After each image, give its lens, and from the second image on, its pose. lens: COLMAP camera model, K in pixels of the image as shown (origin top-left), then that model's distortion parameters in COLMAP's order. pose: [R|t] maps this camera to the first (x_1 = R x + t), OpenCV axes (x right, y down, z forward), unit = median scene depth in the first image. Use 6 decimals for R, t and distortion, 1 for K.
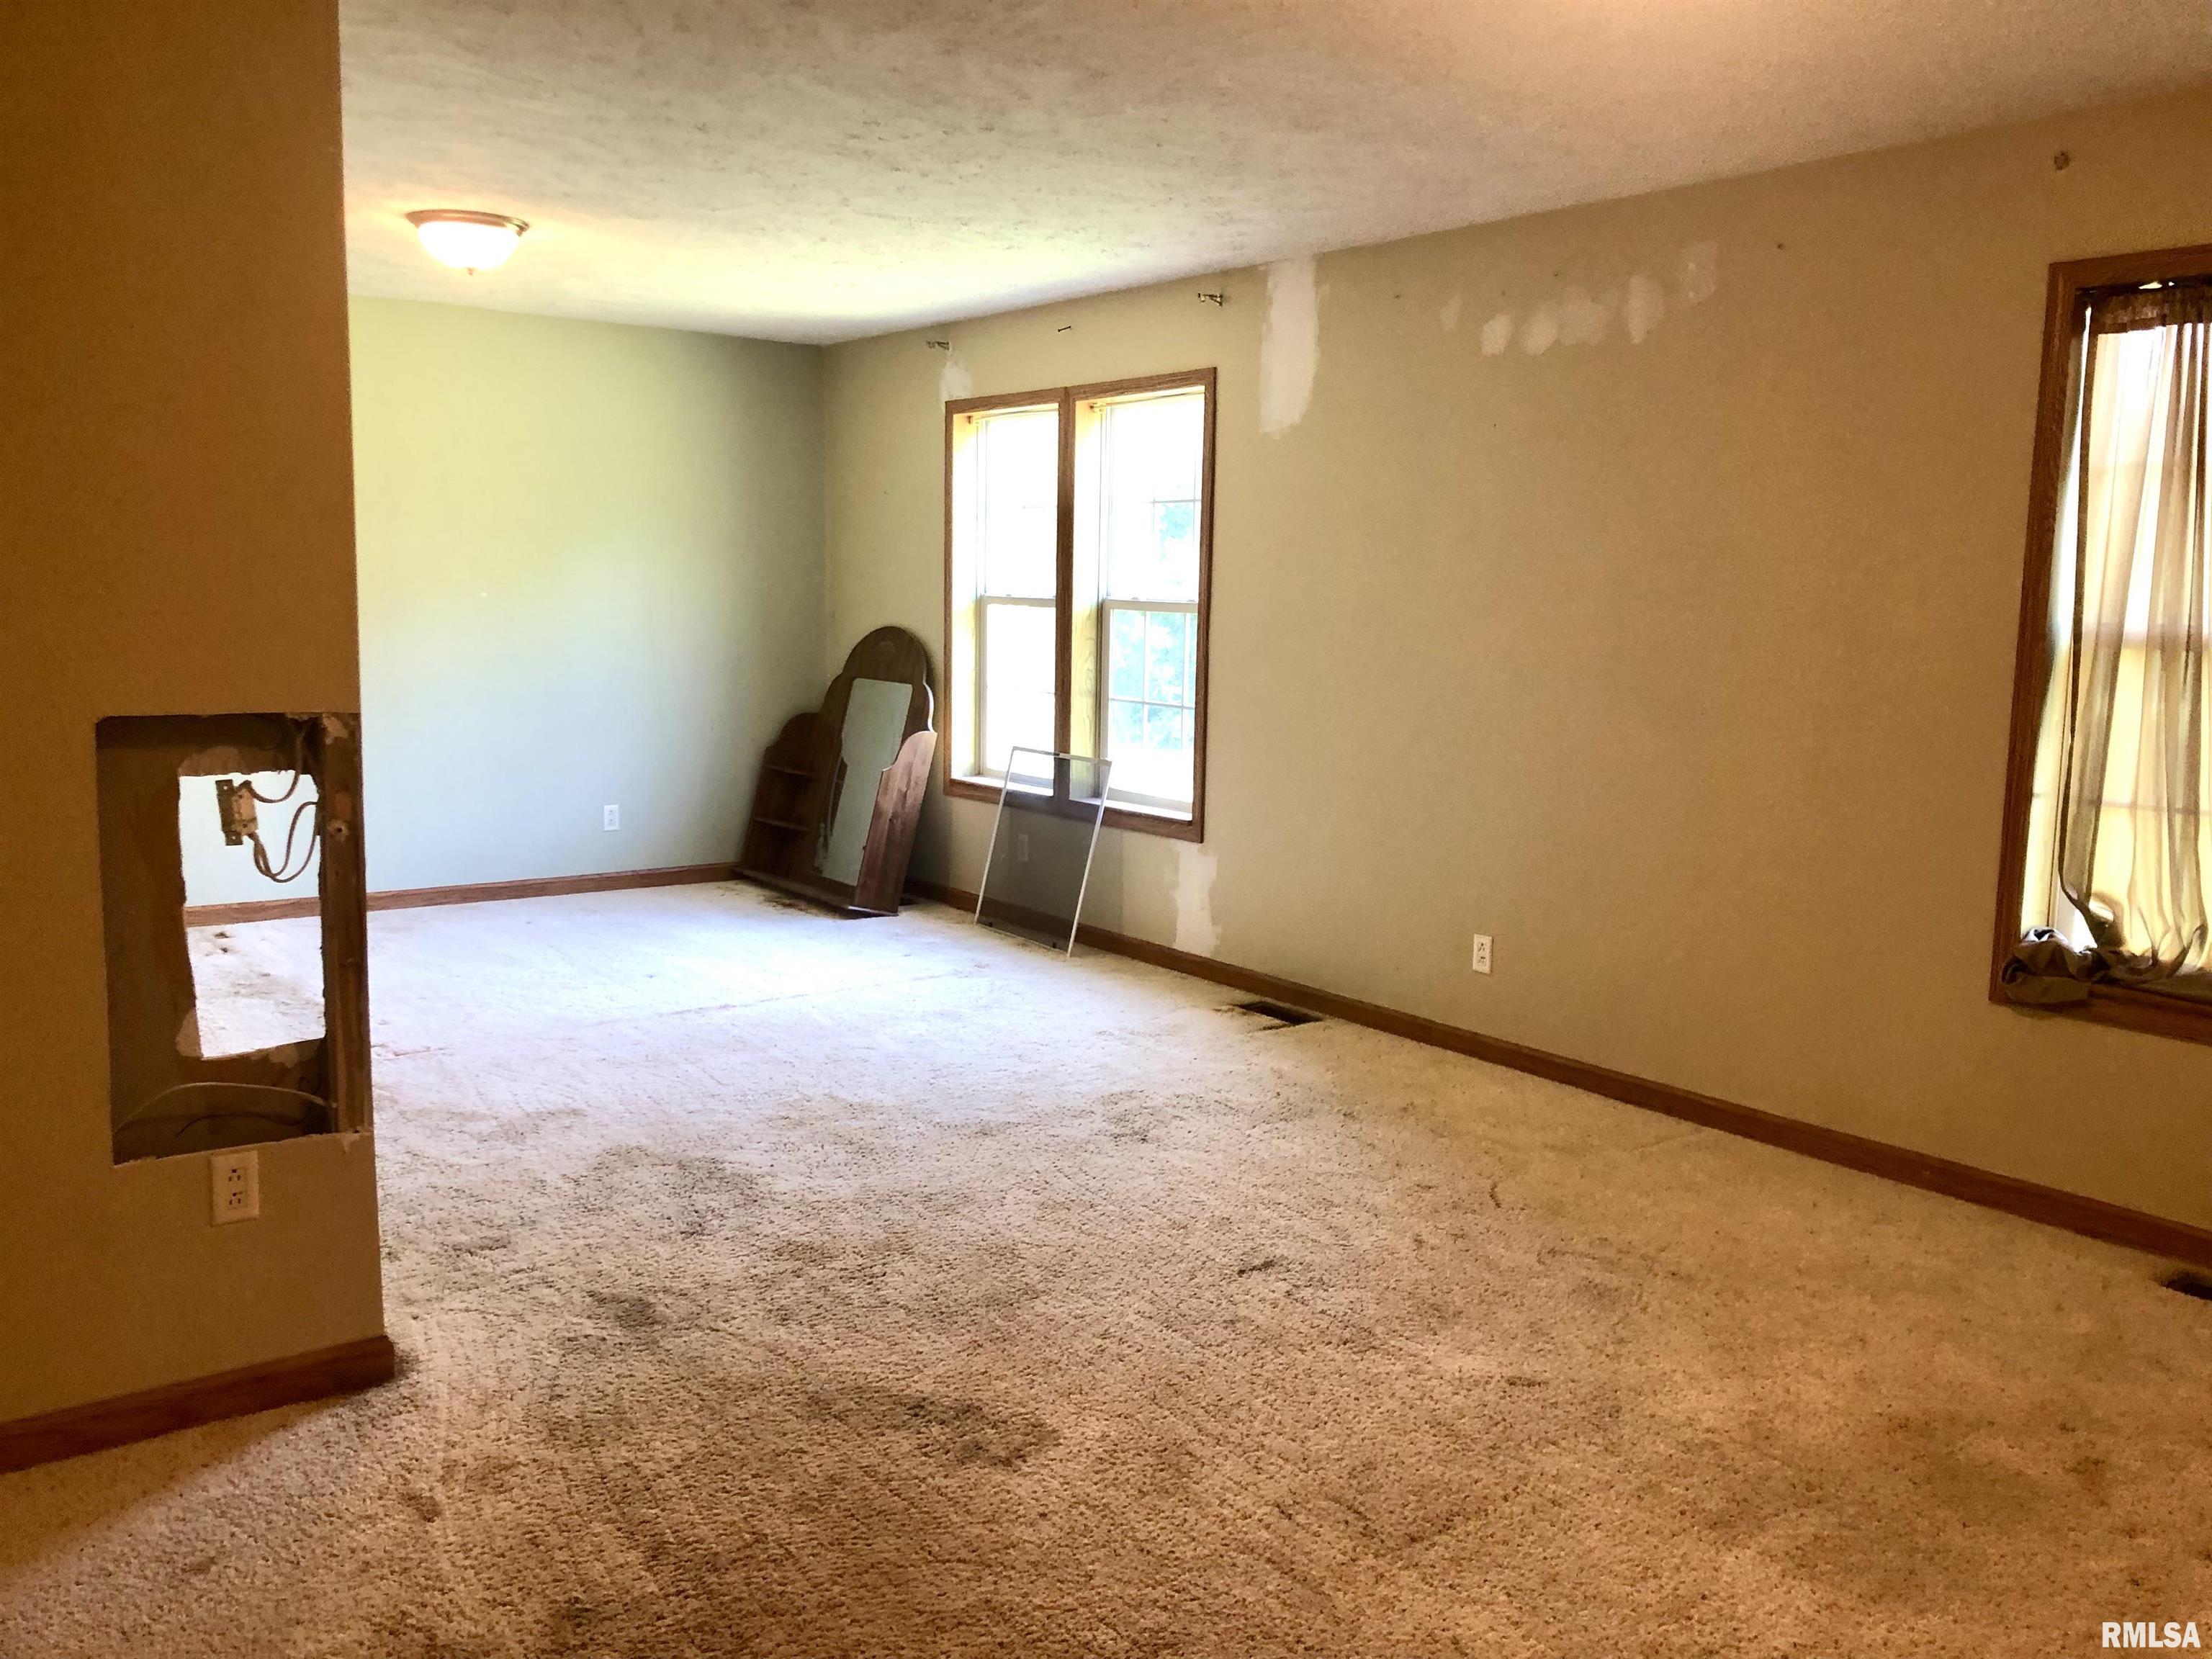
lens RADIAL K [[1813.4, 0, 1088.3], [0, 1813.4, 822.0], [0, 0, 1]] dist [0.049646, -0.067516]
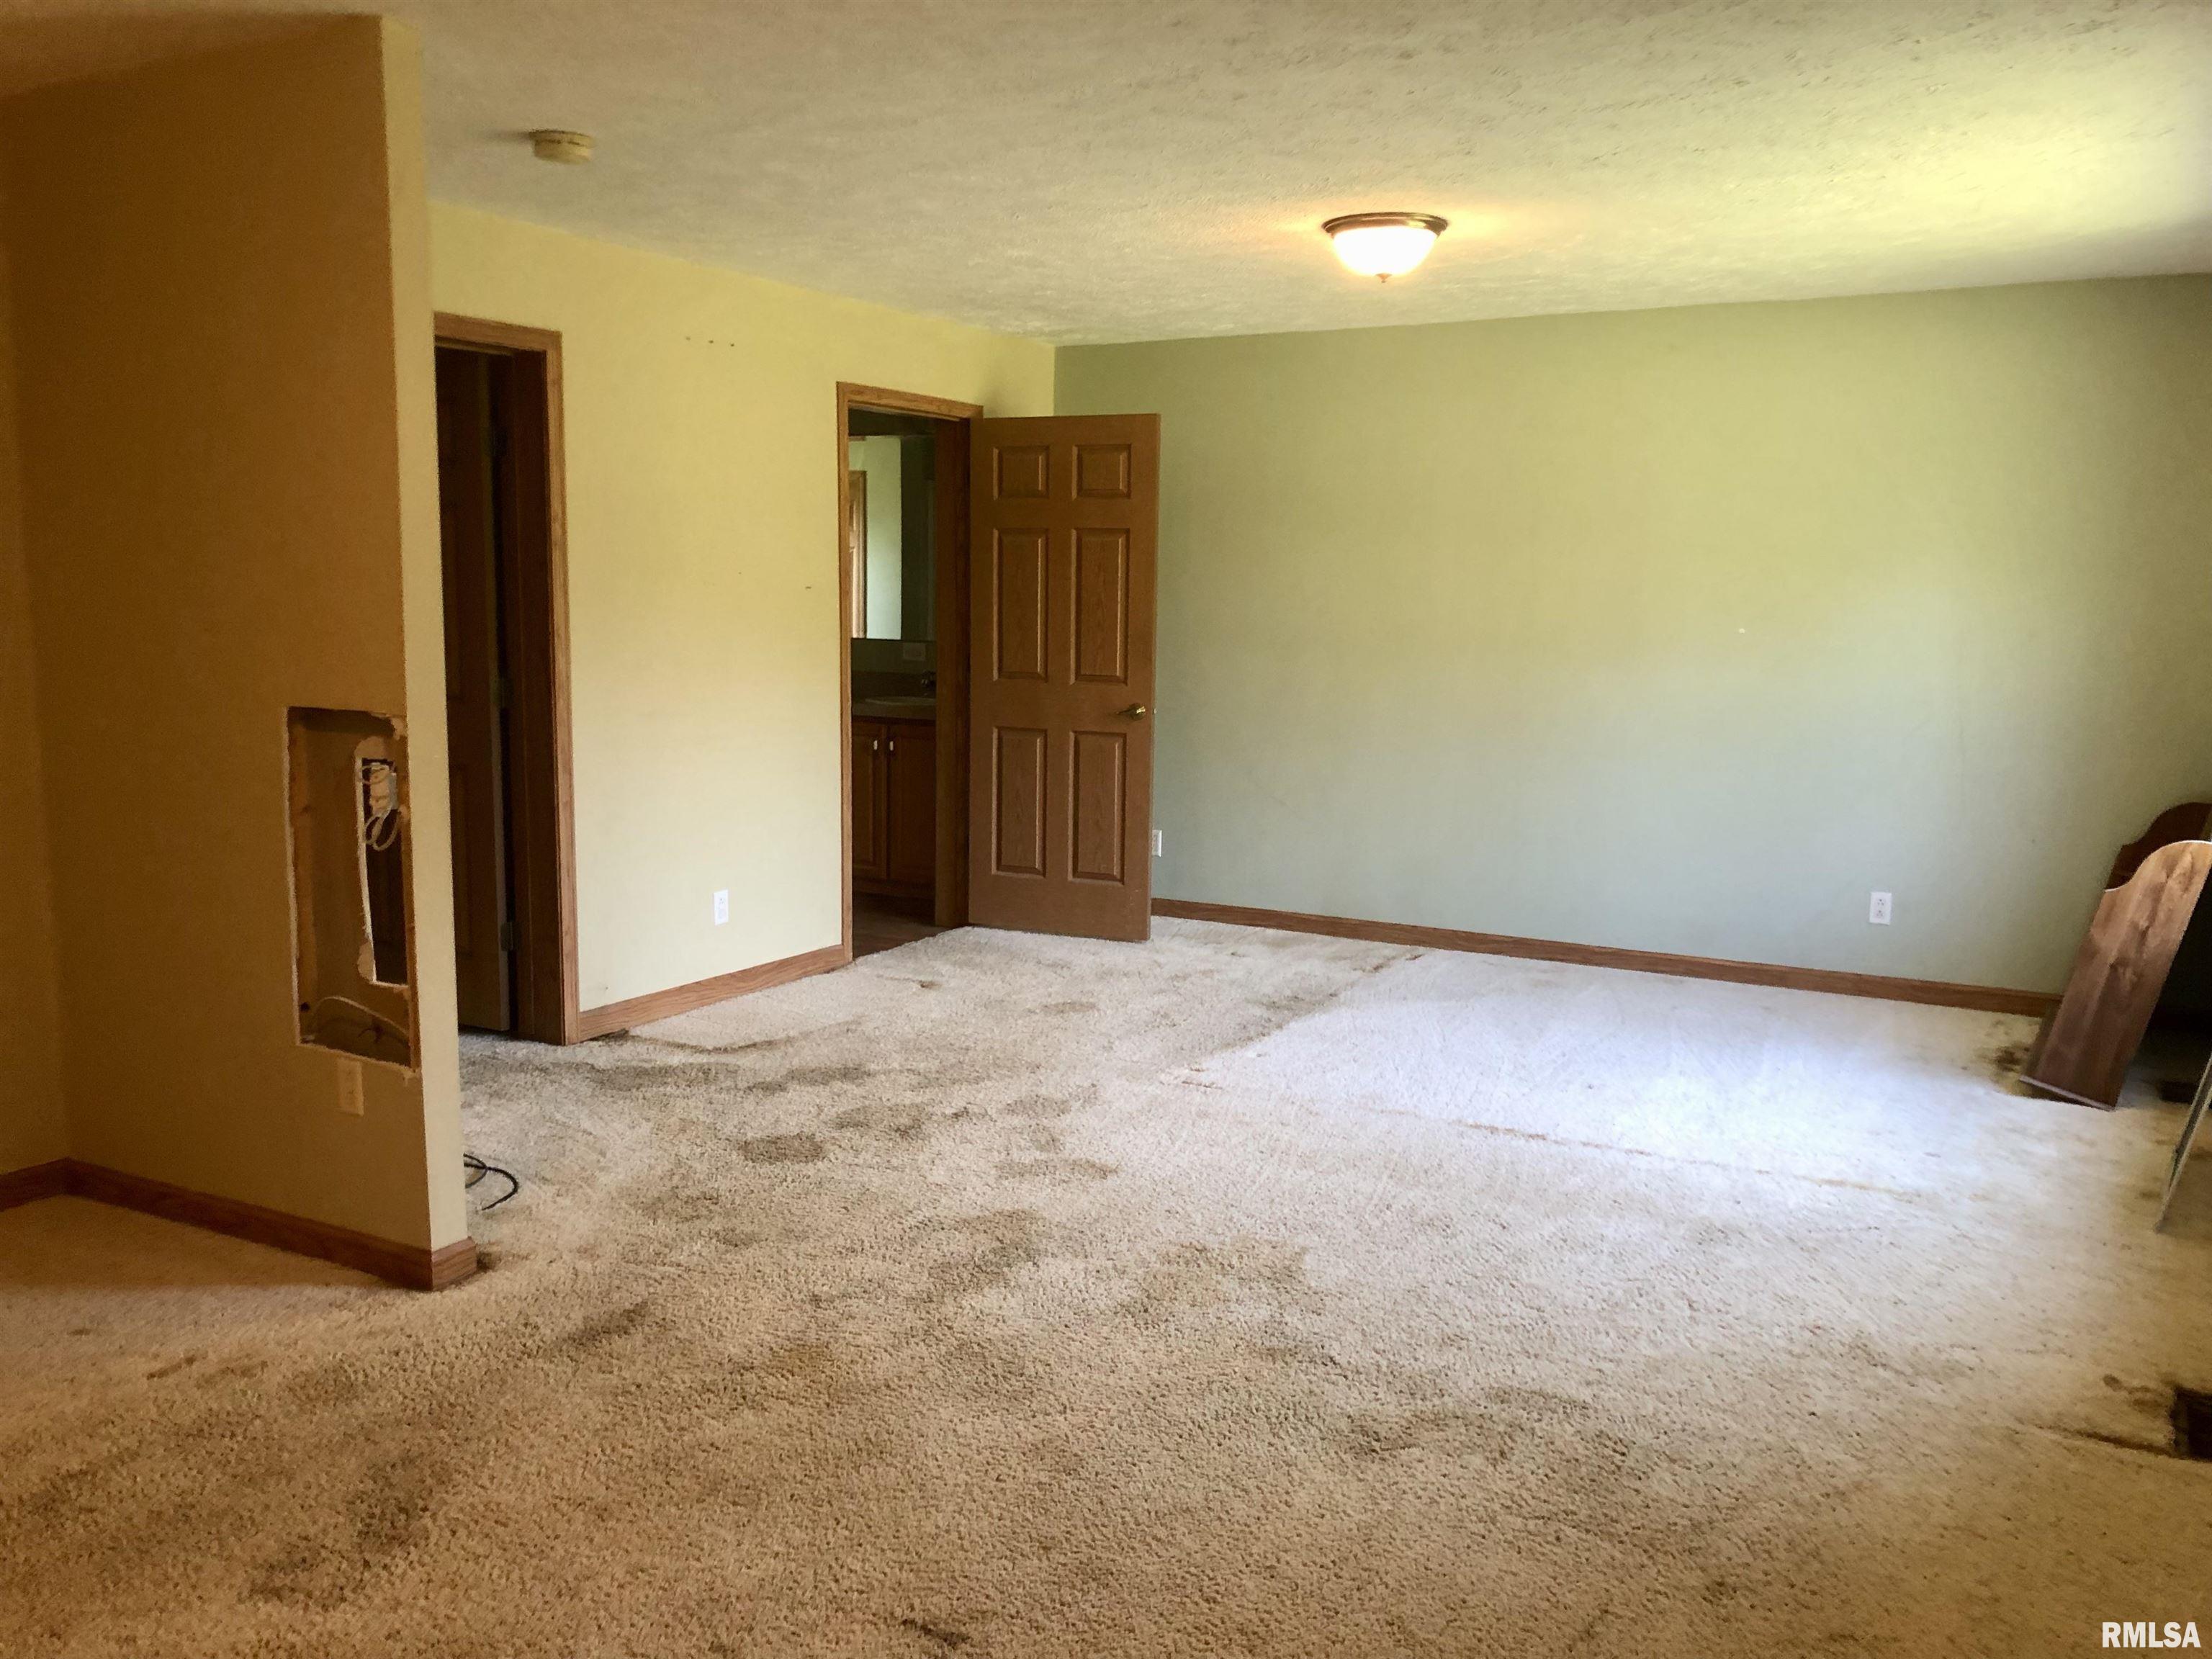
lens RADIAL K [[1813.4, 0, 1088.8], [0, 1813.4, 833.7], [0, 0, 1]] dist [0.049646, -0.067516]
pose [[0.404507, 0.114482, -0.907341, 0.592231], [-0.124930, 0.989751, 0.069184, -0.084037], [0.905962, 0.085368, 0.414664, 0.642859]]
